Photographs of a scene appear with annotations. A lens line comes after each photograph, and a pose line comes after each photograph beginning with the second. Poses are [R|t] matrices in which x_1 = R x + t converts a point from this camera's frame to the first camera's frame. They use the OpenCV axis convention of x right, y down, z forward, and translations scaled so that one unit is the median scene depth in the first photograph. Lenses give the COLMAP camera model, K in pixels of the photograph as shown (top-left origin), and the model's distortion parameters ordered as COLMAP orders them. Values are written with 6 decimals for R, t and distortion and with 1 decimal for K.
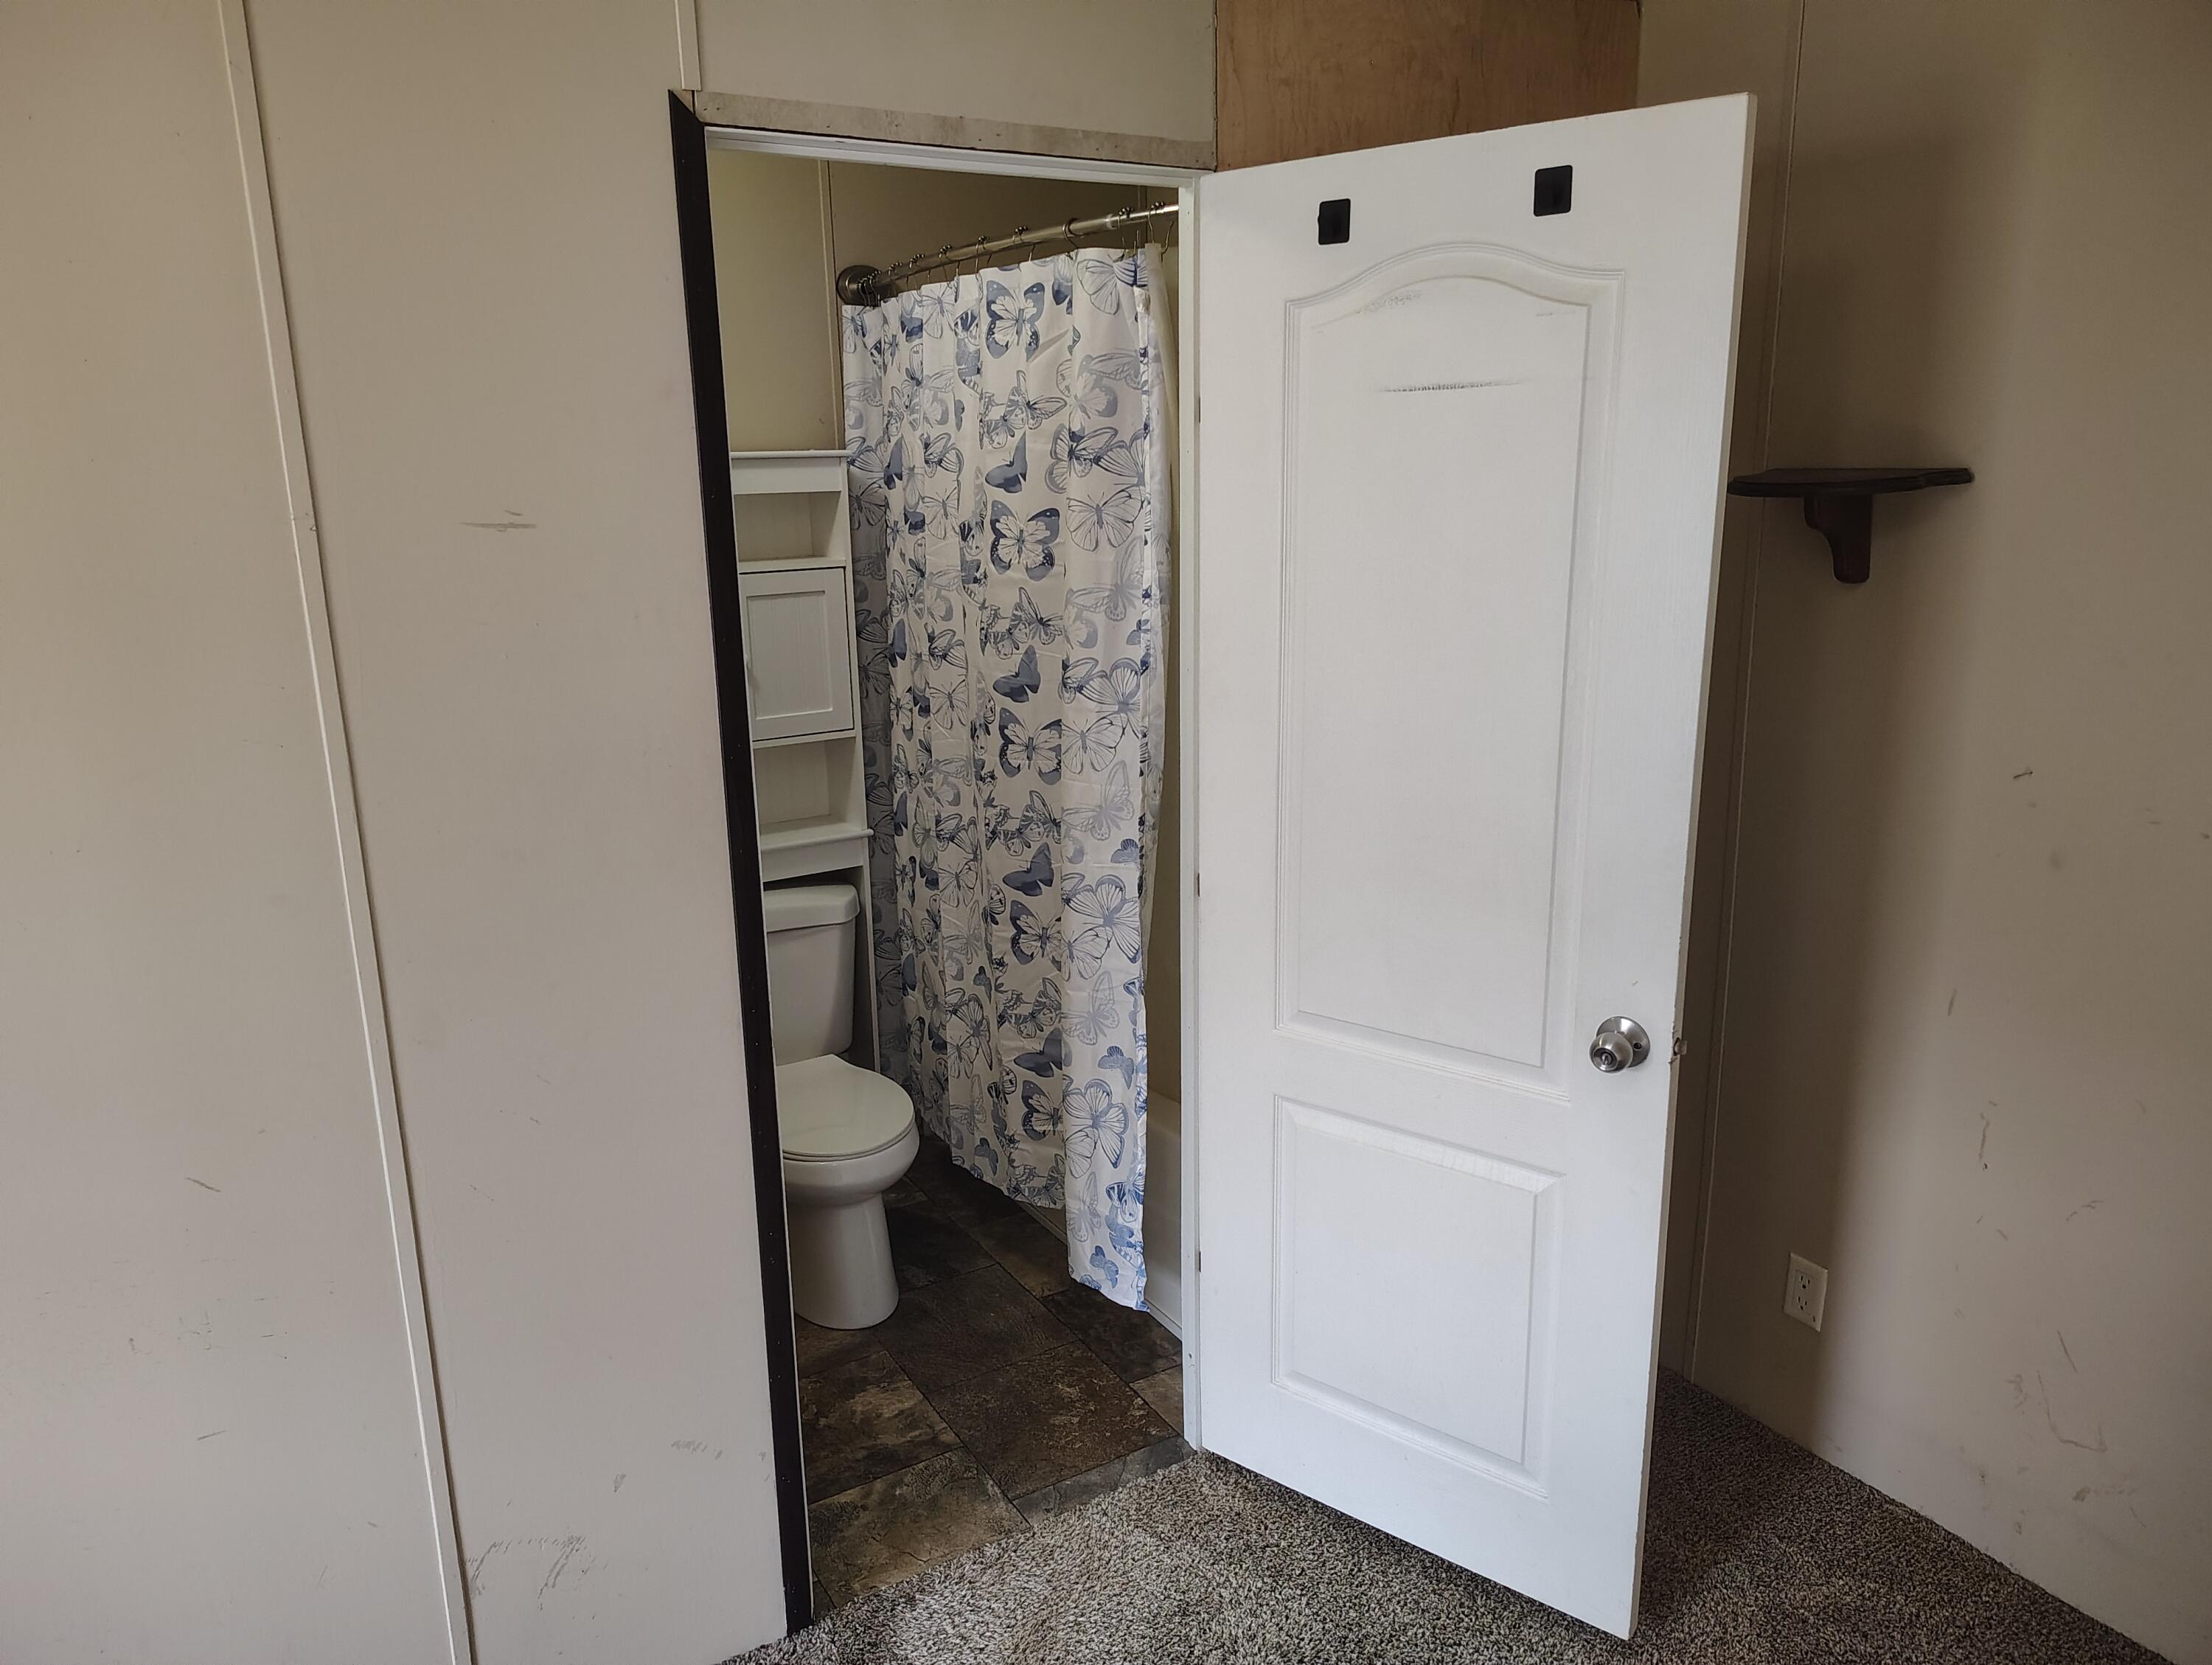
lens RADIAL K [[1509.7, 0, 1088.5], [0, 1509.7, 833.7], [0, 0, 1]] dist [0.047587, -0.053385]
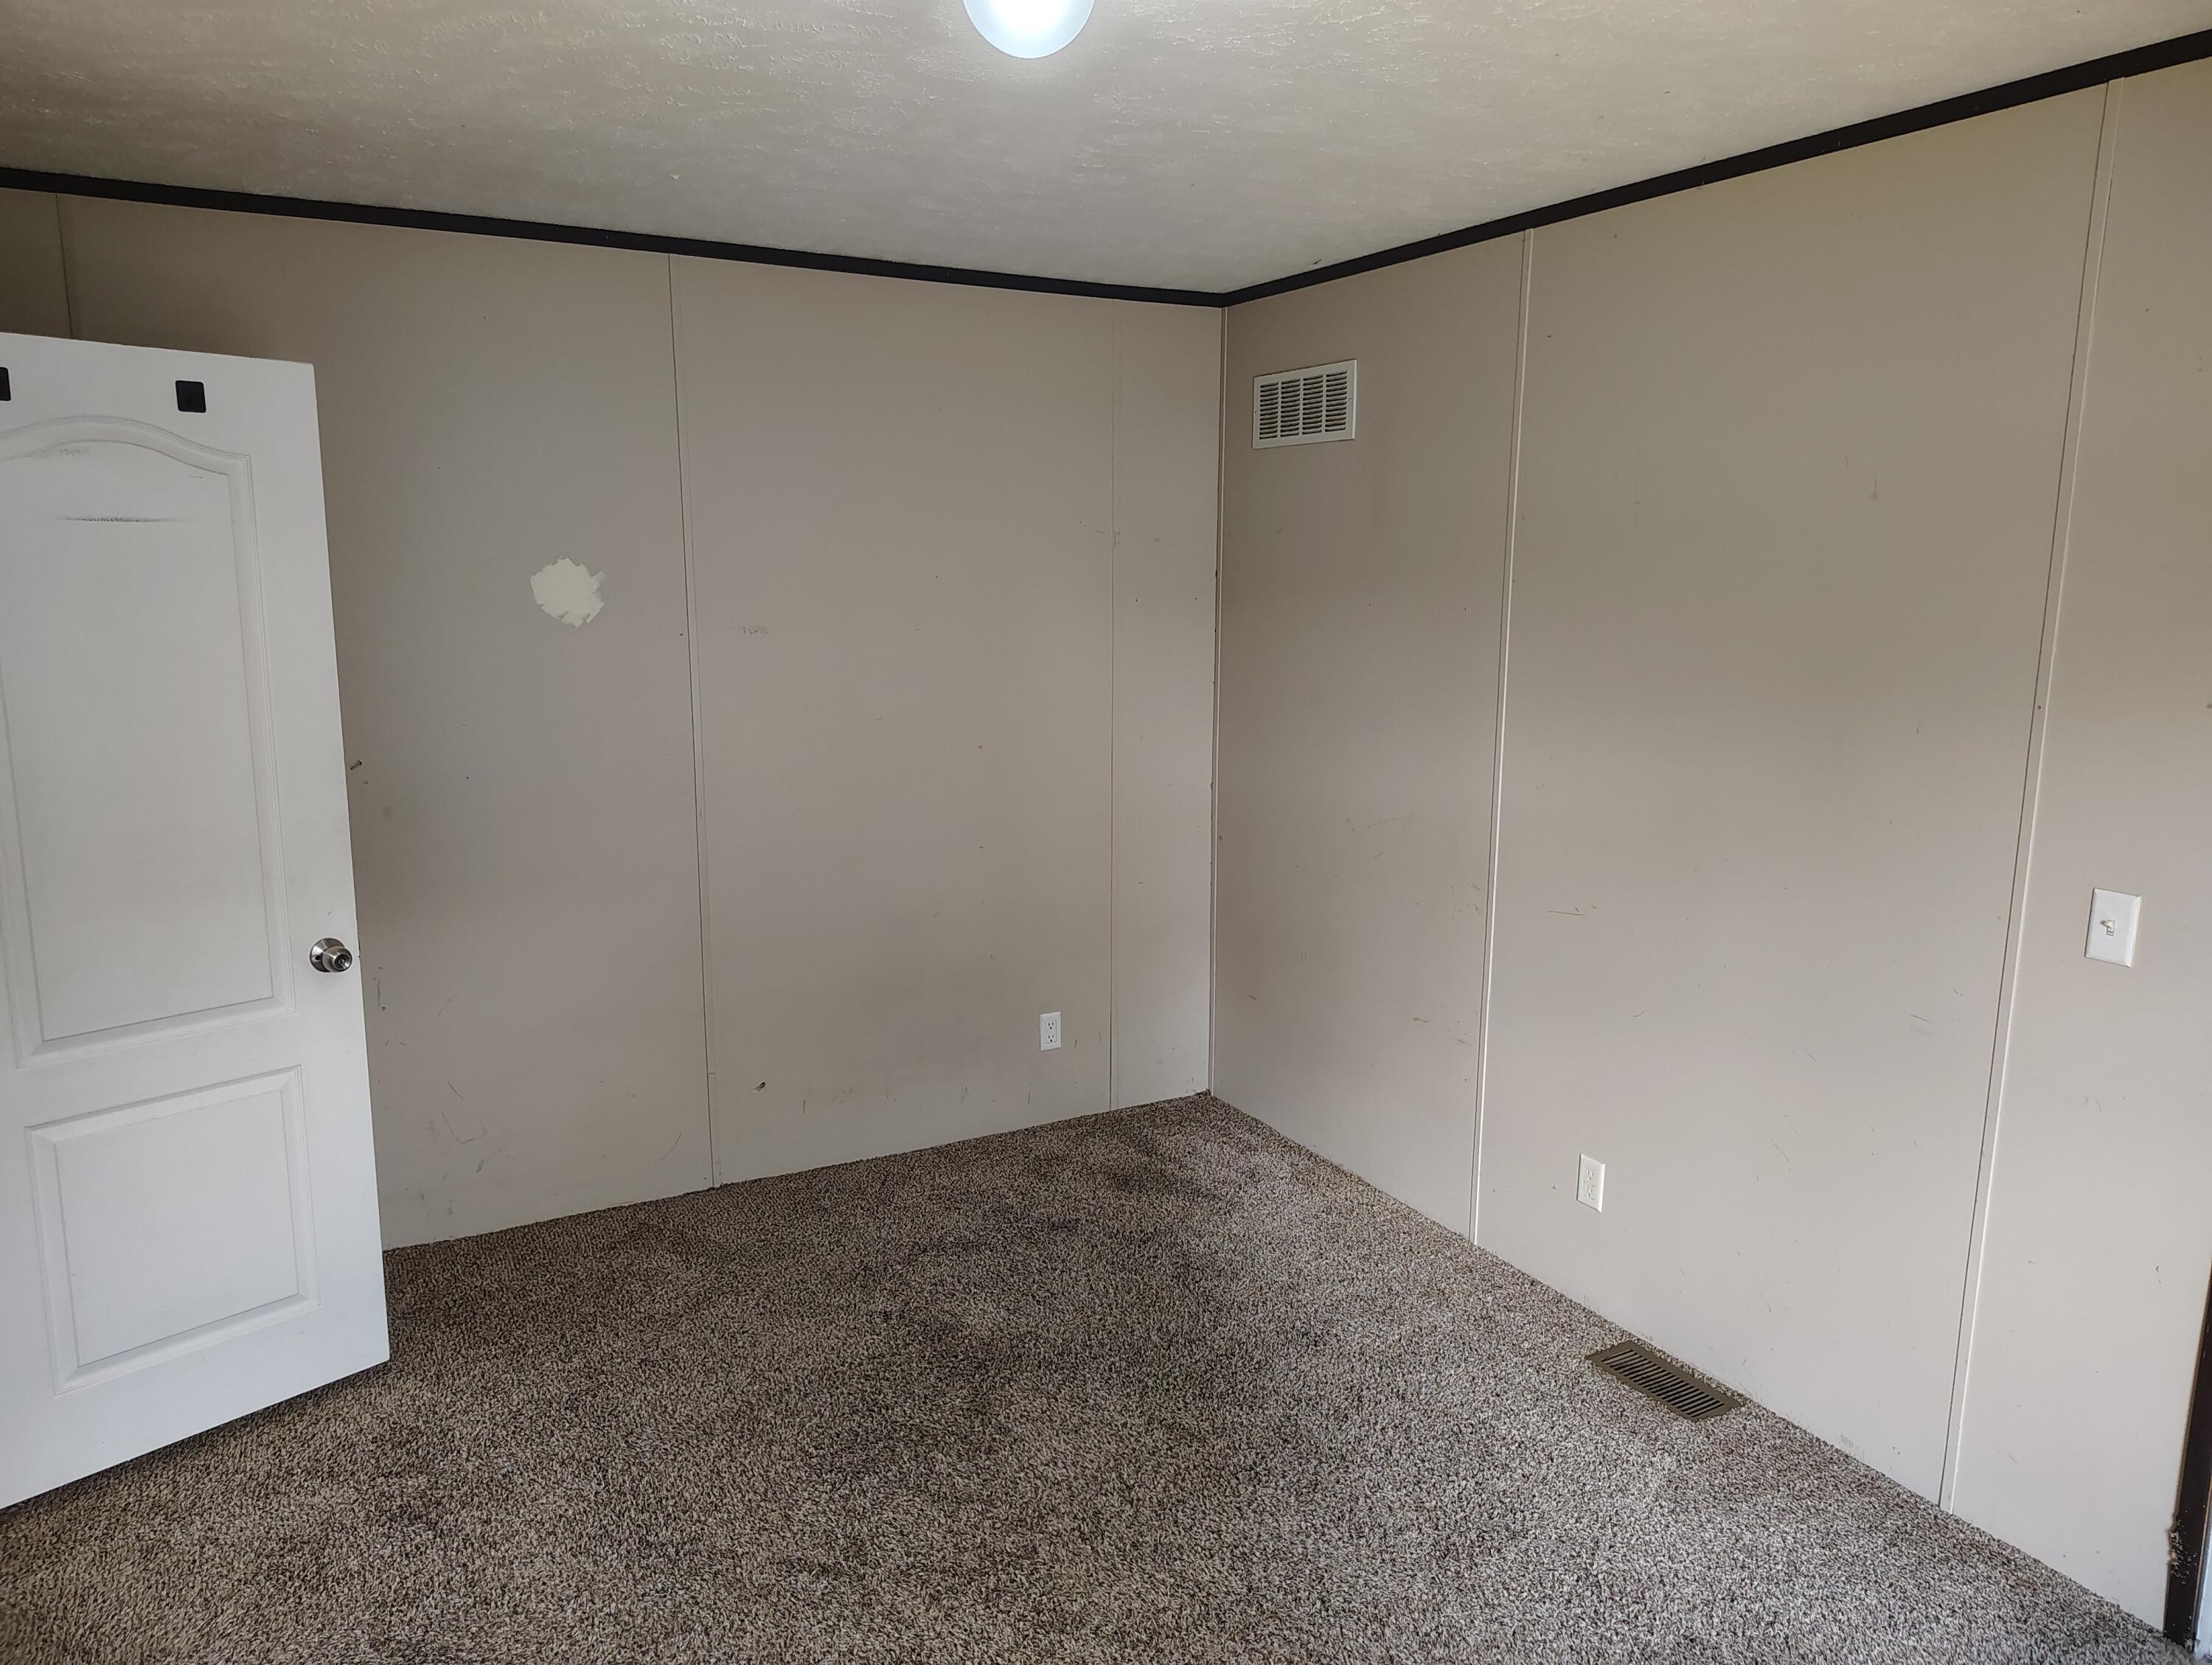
lens RADIAL K [[1509.7, 0, 1099.7], [0, 1509.7, 830.9], [0, 0, 1]] dist [0.047587, -0.053385]
pose [[0.042026, -0.152621, 0.987391, -0.881856], [0.229703, 0.963267, 0.139115, -0.013140], [-0.972353, 0.220960, 0.075540, 0.089140]]
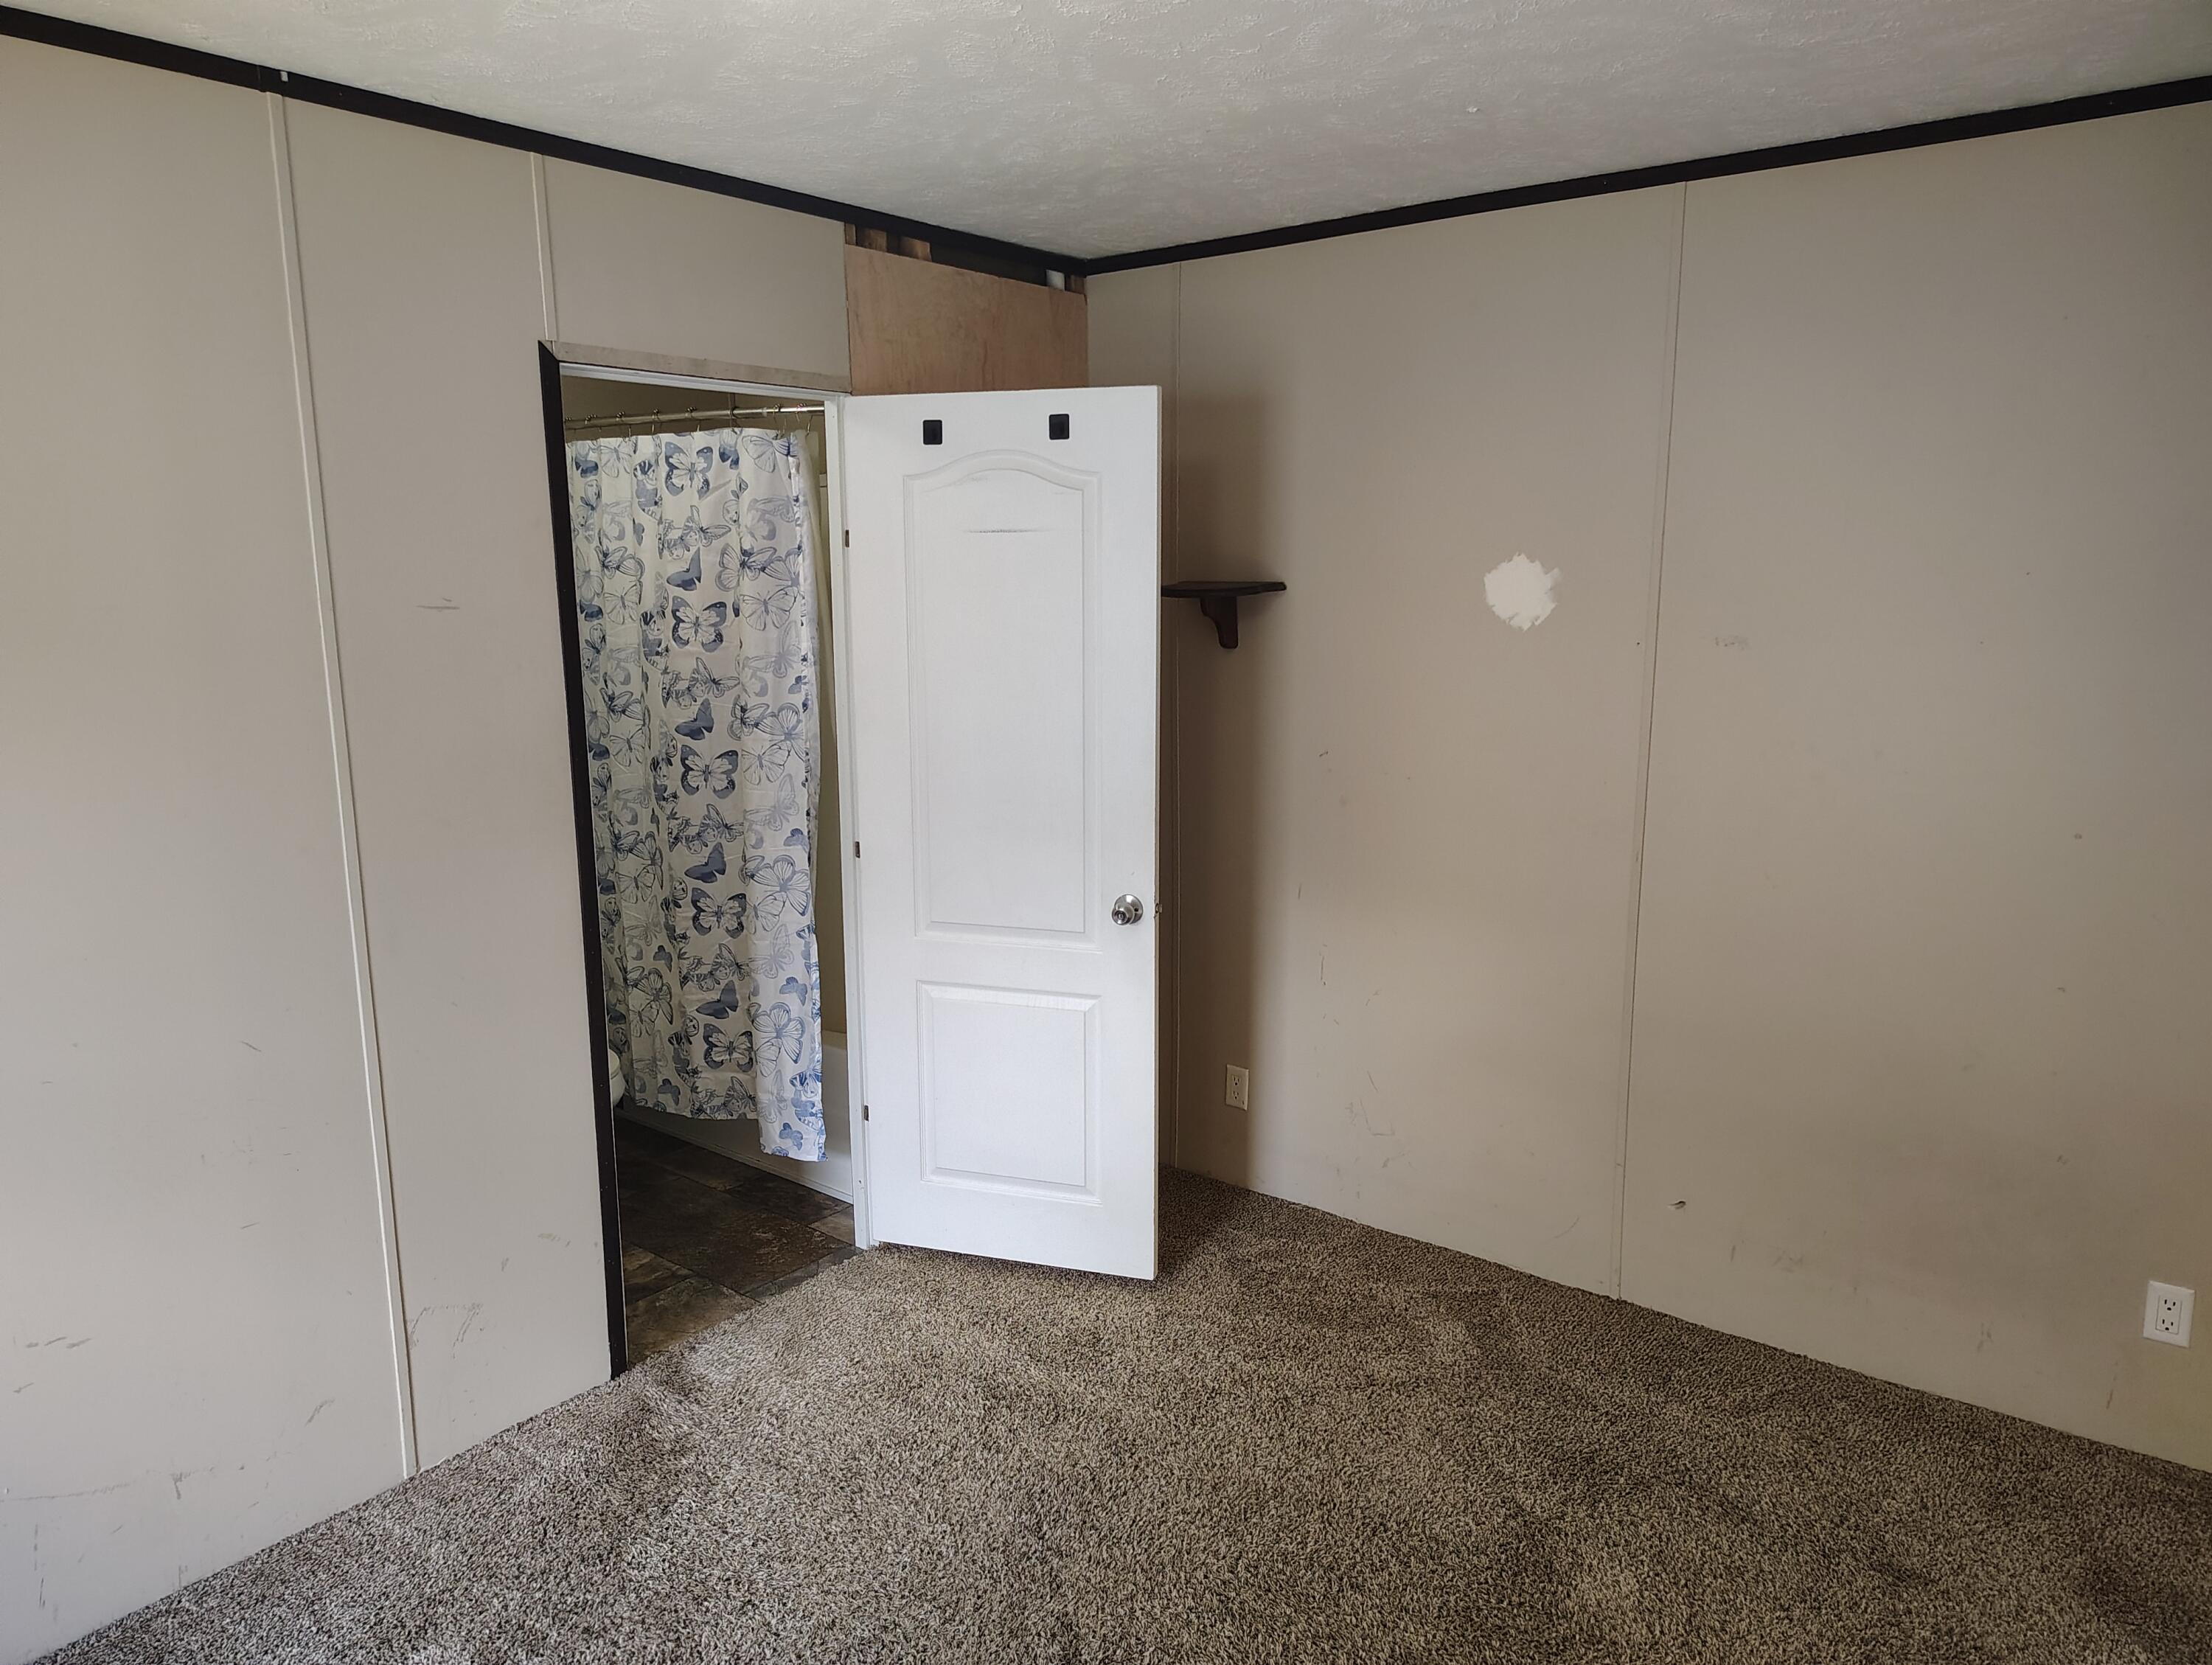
lens RADIAL K [[1509.7, 0, 1093.6], [0, 1509.7, 847.5], [0, 0, 1]] dist [0.047587, -0.053385]
pose [[0.935867, -0.050862, 0.348662, -0.225095], [0.070458, 0.996555, -0.043746, 0.112178], [-0.345236, 0.065506, 0.936227, -0.480473]]
